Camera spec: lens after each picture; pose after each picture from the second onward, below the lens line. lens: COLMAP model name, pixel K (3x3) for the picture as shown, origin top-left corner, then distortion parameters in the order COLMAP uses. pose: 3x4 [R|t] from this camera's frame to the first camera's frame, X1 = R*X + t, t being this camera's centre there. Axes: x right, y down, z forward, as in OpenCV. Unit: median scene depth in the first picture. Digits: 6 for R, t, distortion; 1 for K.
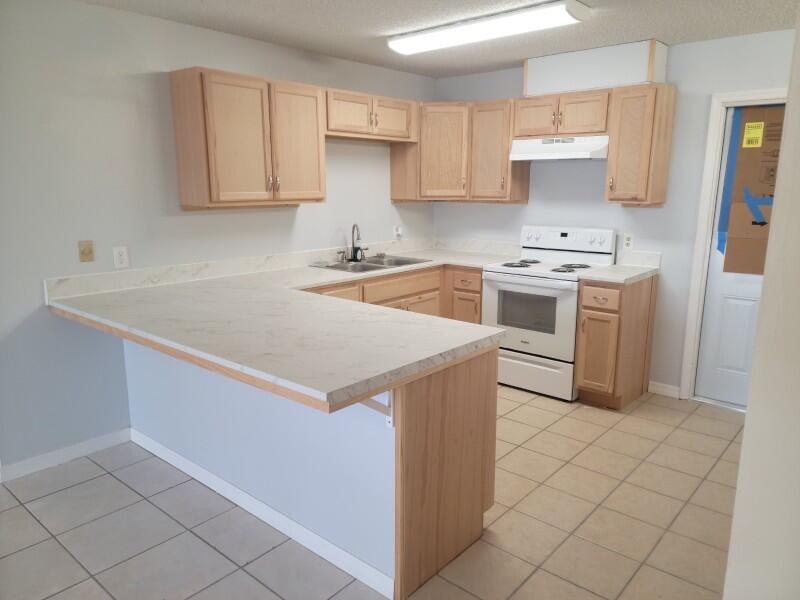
lens RADIAL K [[587.7, 0, 407.8], [0, 587.7, 299.9], [0, 0, 1]] dist [0.049974, -0.002140]
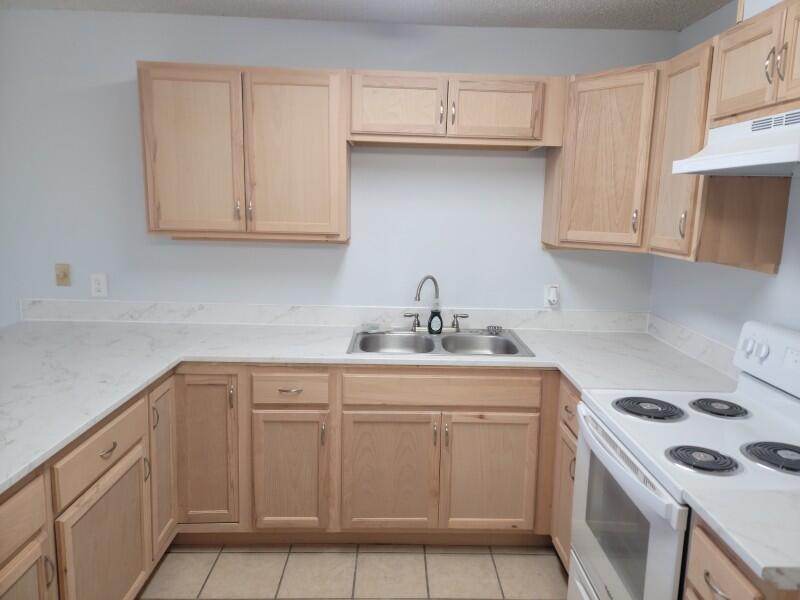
lens RADIAL K [[598.8, 0, 400.0], [0, 598.8, 300.0], [0, 0, 1]] dist [0.059746, -0.001348]
pose [[0.665853, 0.137165, -0.733365, 0.398657], [-0.173405, 0.984489, 0.026692, -0.122026], [0.725651, 0.109396, 0.679310, 0.562115]]
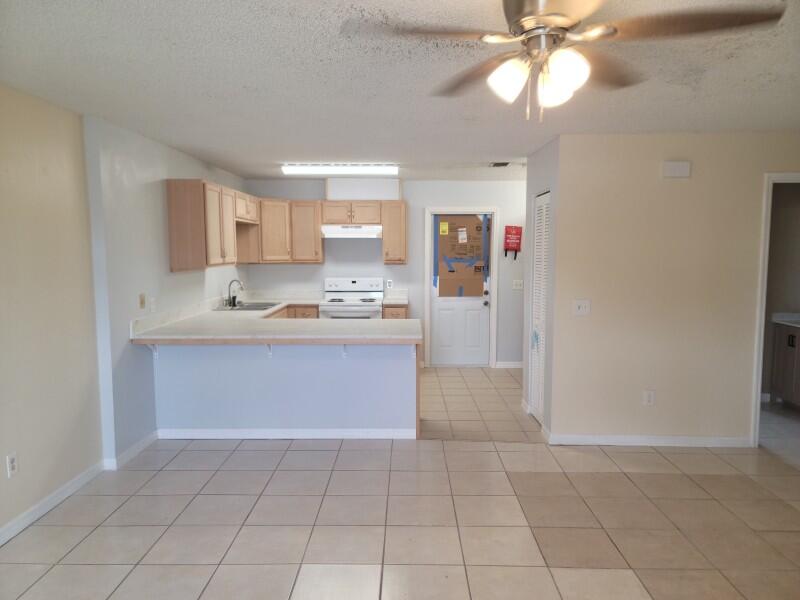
lens RADIAL K [[598.8, 0, 400.0], [0, 598.8, 300.0], [0, 0, 1]] dist [0.059746, -0.001348]
pose [[0.765801, -0.057382, 0.640512, -0.758217], [0.128045, 0.989673, -0.064429, 0.067561], [-0.630201, 0.131354, 0.765240, -0.379168]]
